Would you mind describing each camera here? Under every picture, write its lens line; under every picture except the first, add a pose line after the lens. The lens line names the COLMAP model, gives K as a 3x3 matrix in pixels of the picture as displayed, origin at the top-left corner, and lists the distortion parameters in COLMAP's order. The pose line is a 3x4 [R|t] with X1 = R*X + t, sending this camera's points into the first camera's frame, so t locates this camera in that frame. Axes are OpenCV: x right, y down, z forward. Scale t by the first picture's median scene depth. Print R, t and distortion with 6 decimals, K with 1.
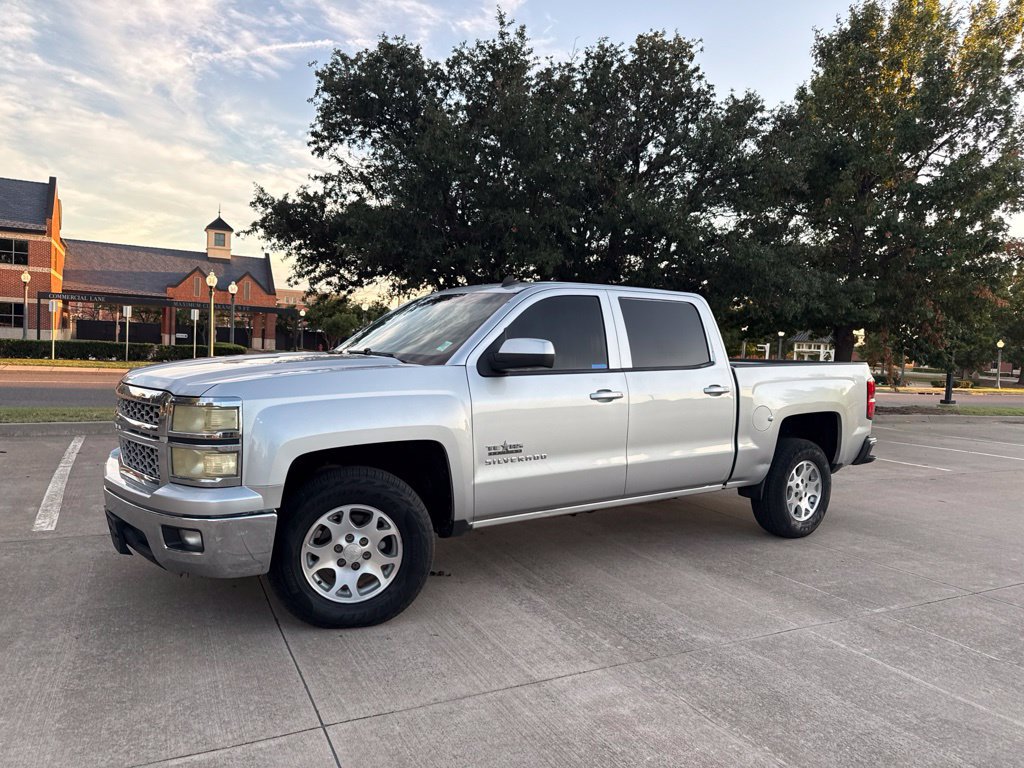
lens RADIAL K [[728.9, 0, 509.0], [0, 728.9, 386.1], [0, 0, 1]] dist [0.010404, -0.012992]
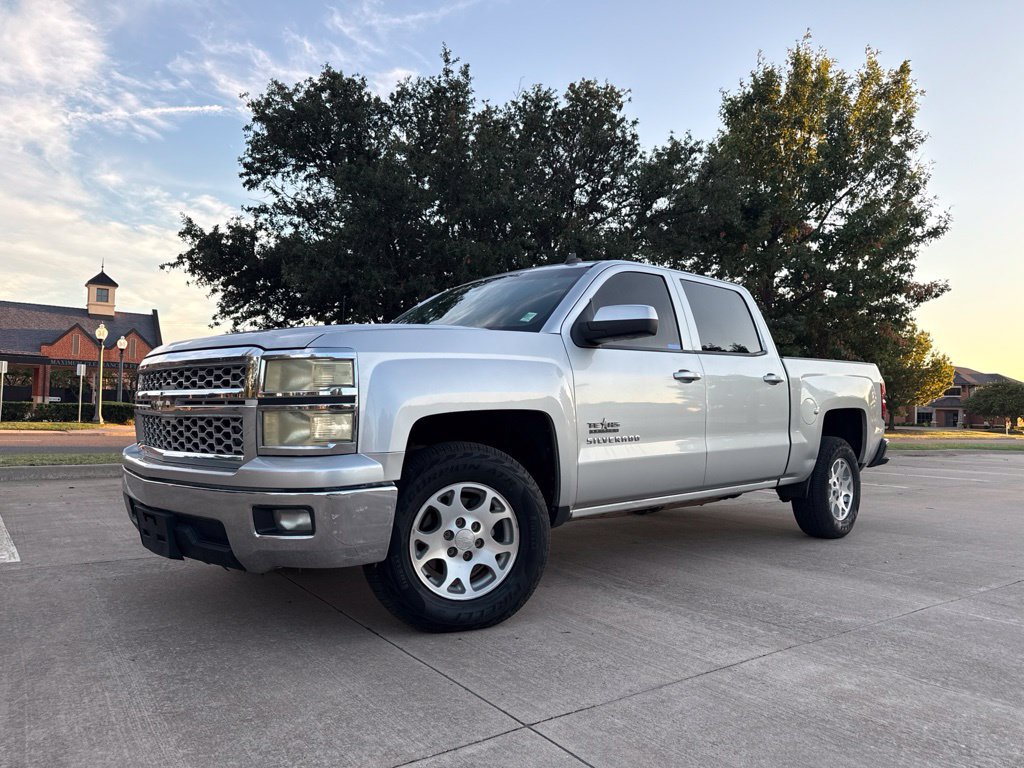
lens RADIAL K [[731.6, 0, 507.7], [0, 731.6, 380.5], [0, 0, 1]] dist [0.004853, -0.007232]
pose [[0.989457, -0.013205, 0.144223, -0.199762], [0.026331, 0.995640, -0.089484, 0.084538], [-0.142412, 0.092338, 0.985491, 0.095732]]
